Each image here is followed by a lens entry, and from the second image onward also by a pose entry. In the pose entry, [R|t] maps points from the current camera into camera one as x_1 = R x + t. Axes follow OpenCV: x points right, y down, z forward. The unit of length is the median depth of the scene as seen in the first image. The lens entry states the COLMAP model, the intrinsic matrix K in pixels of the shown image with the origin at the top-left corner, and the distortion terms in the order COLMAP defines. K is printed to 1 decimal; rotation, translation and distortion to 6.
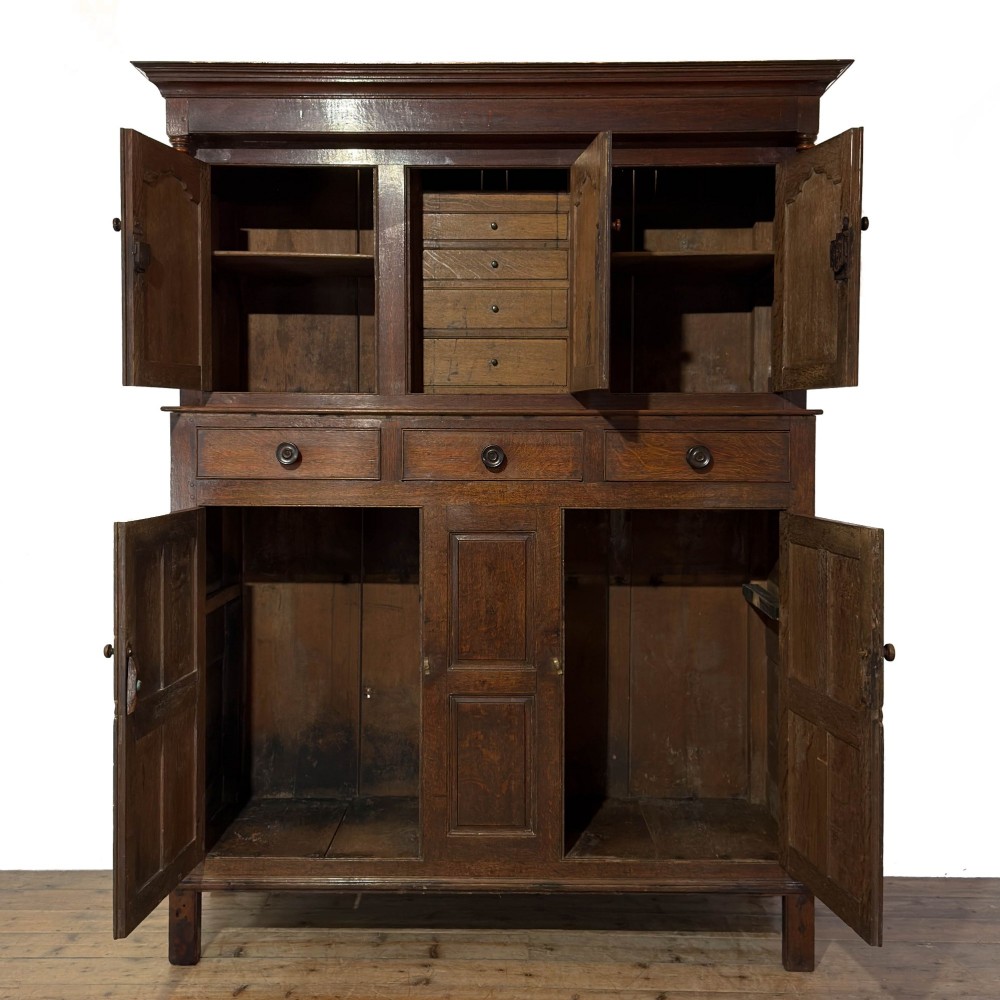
lens RADIAL K [[1258.2, 0, 504.3], [0, 1258.2, 484.0], [0, 0, 1]] dist [0.147678, -0.331562]
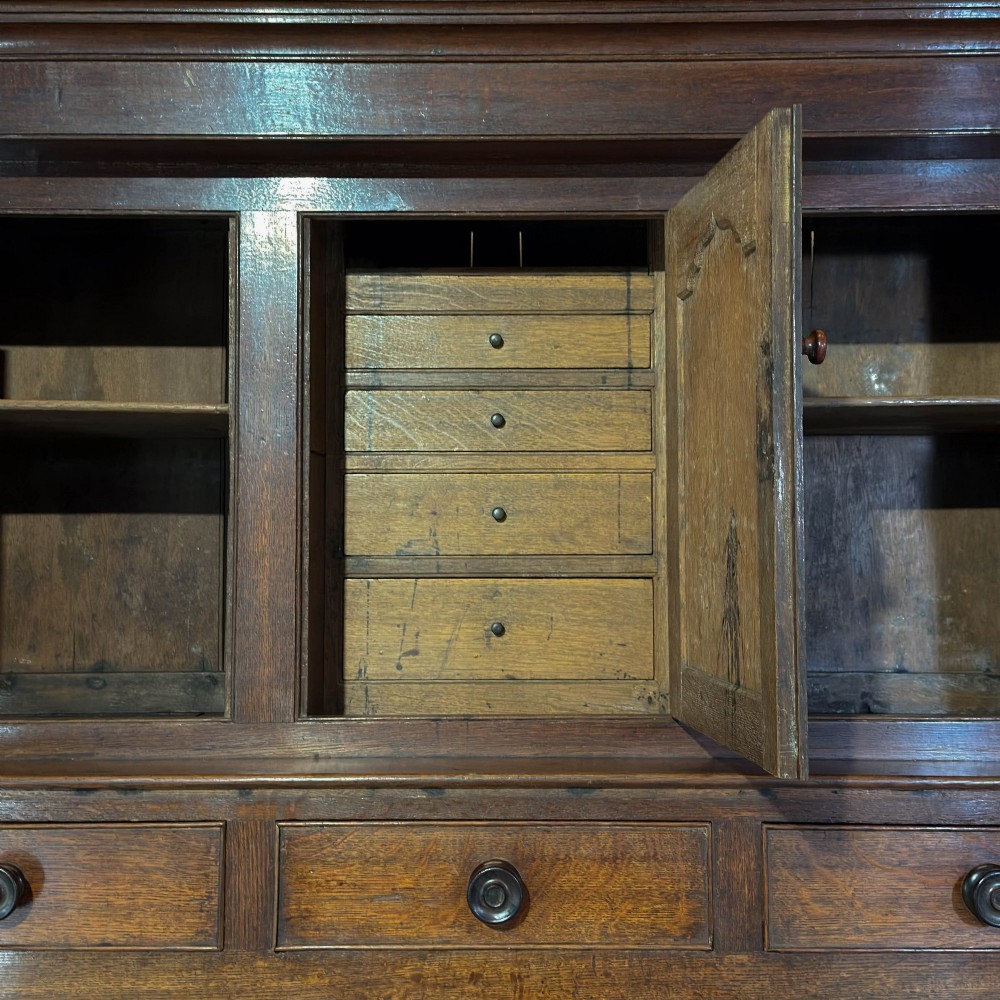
lens RADIAL K [[1258.2, 0, 504.3], [0, 1258.2, 484.0], [0, 0, 1]] dist [0.147678, -0.331562]
pose [[0.999995, -0.003154, 0.000469, -0.005397], [0.003181, 0.997186, -0.074902, -0.115072], [-0.000231, 0.074903, 0.997191, 0.532831]]
